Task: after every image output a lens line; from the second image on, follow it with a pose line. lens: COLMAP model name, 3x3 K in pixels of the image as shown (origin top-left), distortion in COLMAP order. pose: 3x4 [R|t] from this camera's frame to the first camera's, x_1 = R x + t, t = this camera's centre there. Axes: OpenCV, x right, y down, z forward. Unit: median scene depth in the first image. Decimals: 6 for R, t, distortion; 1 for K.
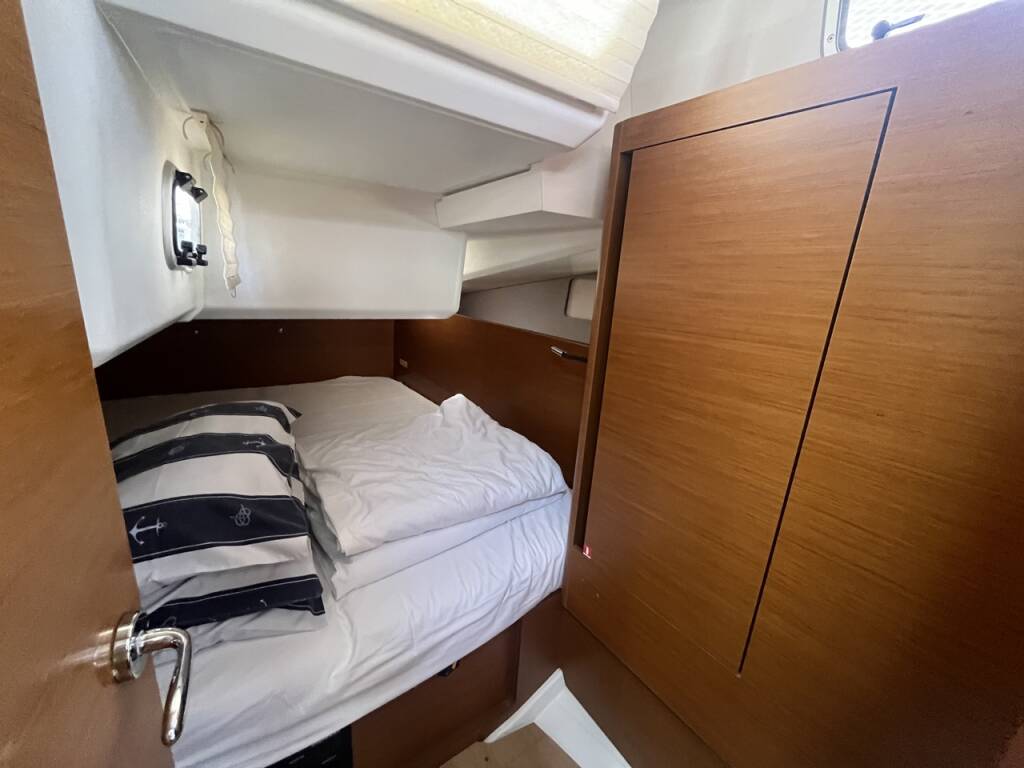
lens RADIAL K [[412.9, 0, 515.0], [0, 412.9, 381.5], [0, 0, 1]] dist [-0.006604, 0.001021]
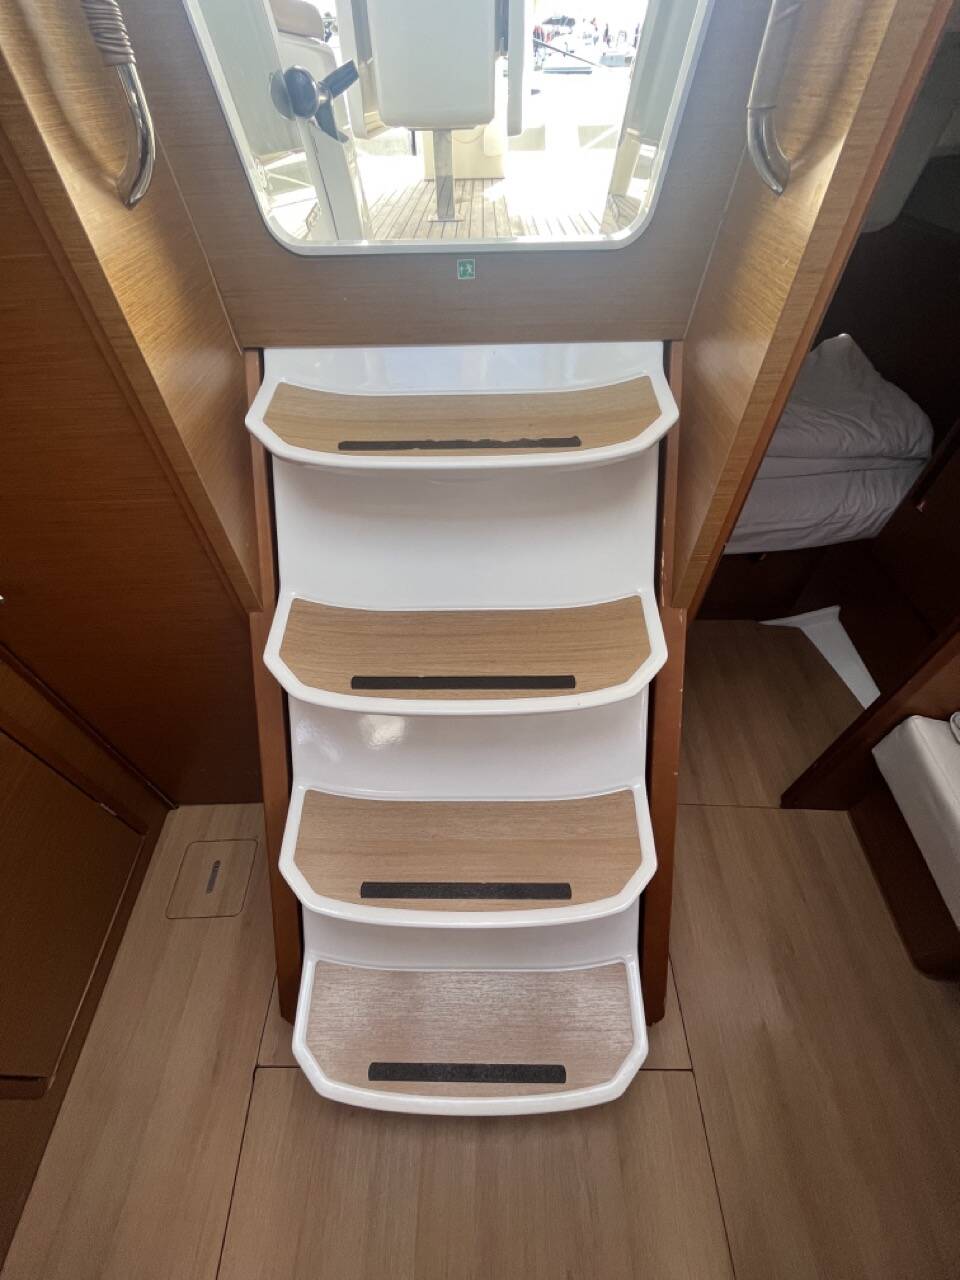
lens RADIAL K [[516.2, 0, 477.9], [0, 516.2, 646.1], [0, 0, 1]] dist [-0.006604, 0.001021]
pose [[0.807628, 0.383037, -0.448352, -0.027998], [-0.077300, 0.822521, 0.563457, 0.027368], [0.584604, -0.420406, 0.693900, -0.816728]]
